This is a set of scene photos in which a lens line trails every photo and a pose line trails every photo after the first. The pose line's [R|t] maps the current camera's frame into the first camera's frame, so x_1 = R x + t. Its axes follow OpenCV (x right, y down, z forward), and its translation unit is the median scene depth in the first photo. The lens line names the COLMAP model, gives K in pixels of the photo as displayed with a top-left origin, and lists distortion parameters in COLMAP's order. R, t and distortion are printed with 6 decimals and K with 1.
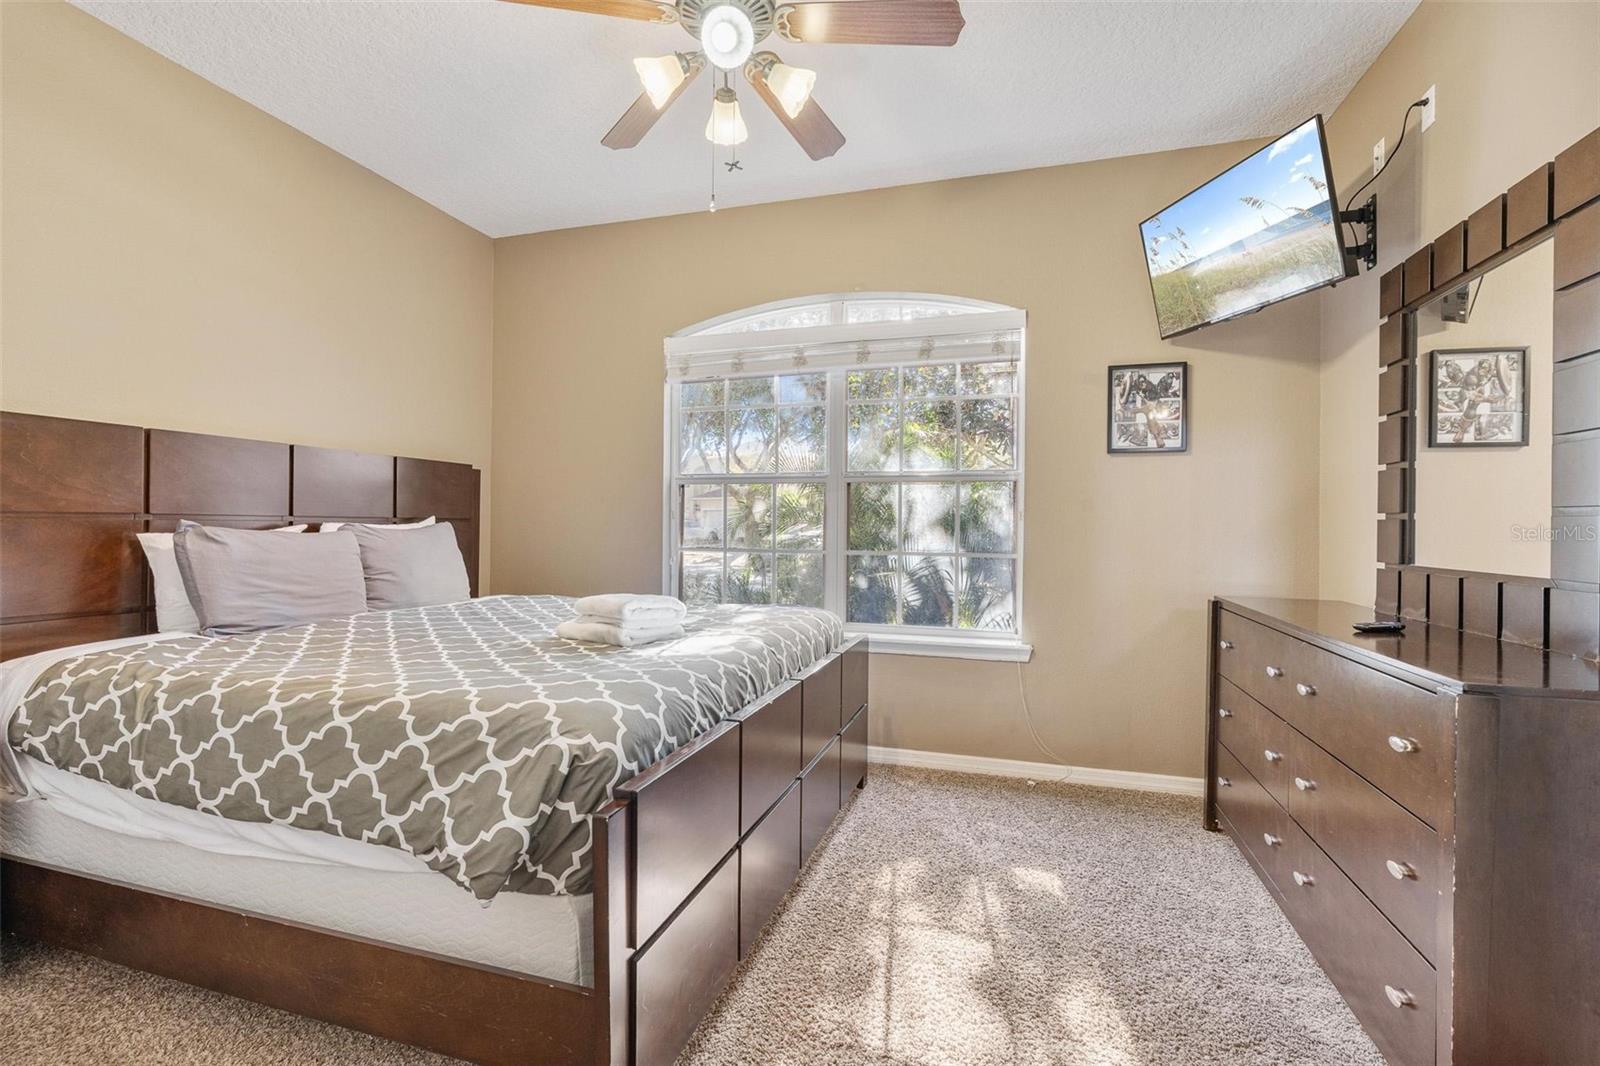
lens RADIAL K [[723.5, 0, 799.8], [0, 723.5, 538.3], [0, 0, 1]] dist [-0.004467, 0.001635]
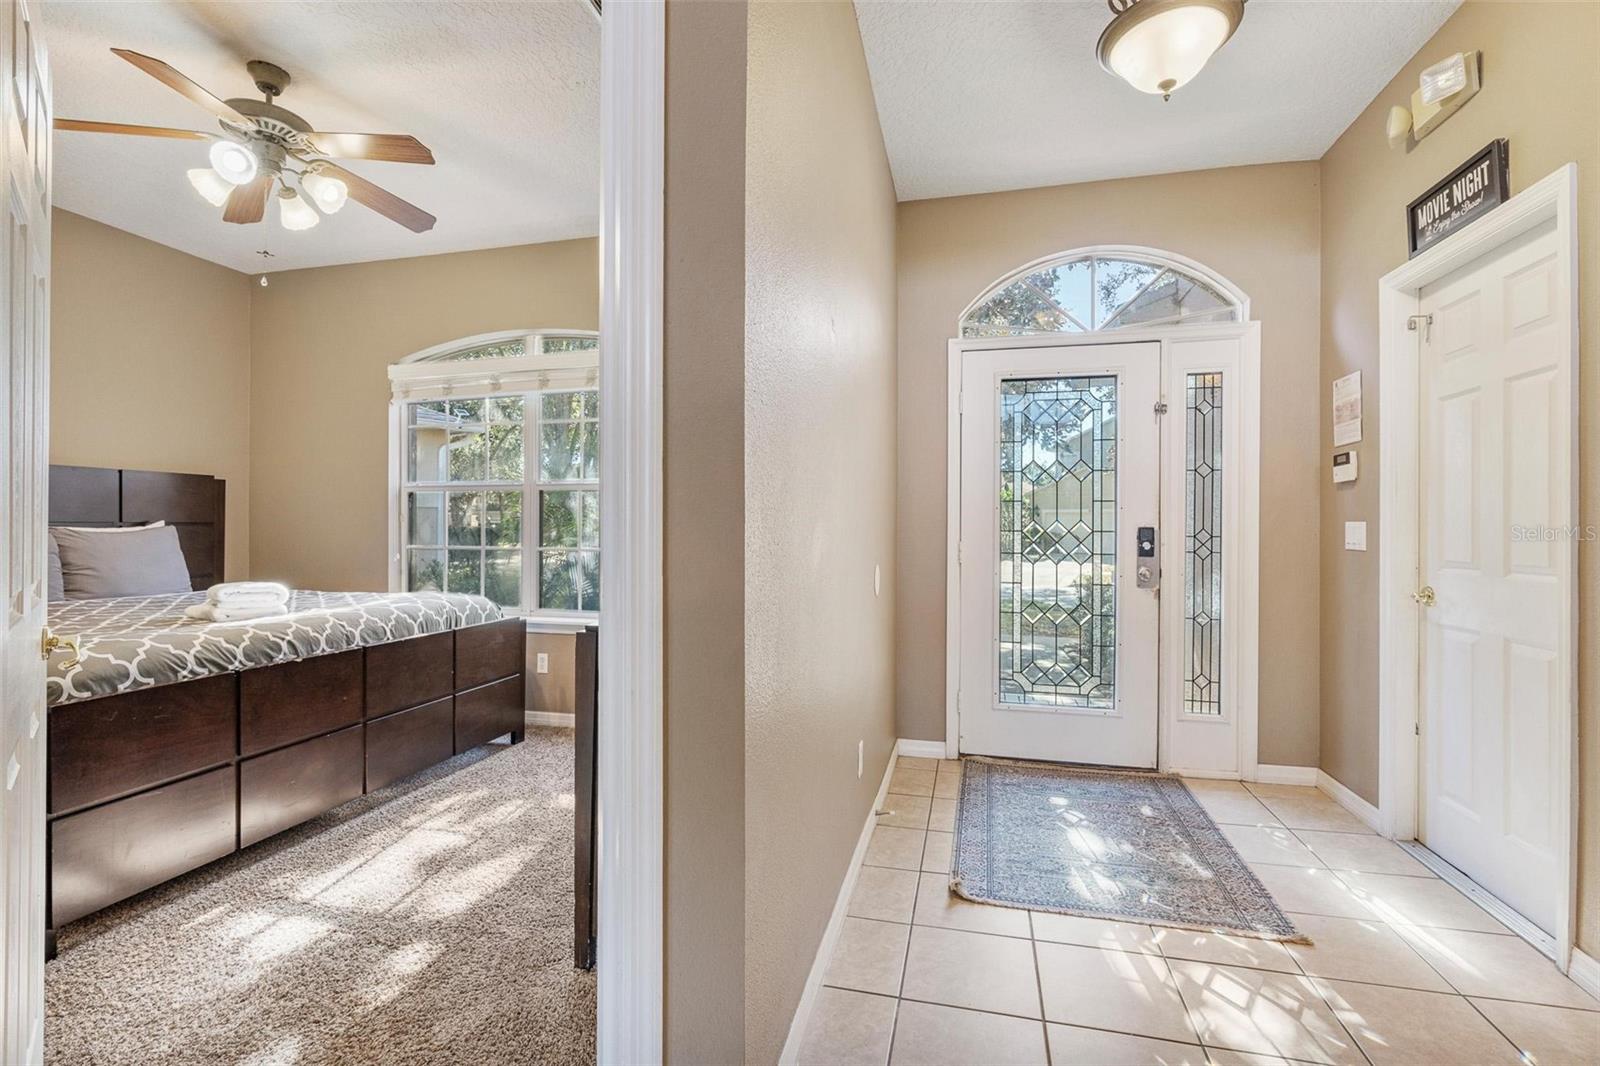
lens RADIAL K [[723.5, 0, 804.0], [0, 723.5, 543.0], [0, 0, 1]] dist [-0.004467, 0.001635]
pose [[0.998977, -0.006399, 0.044773, 0.478770], [0.006228, 0.999973, 0.003945, 0.007345], [-0.044797, -0.003662, 0.998989, -0.208180]]
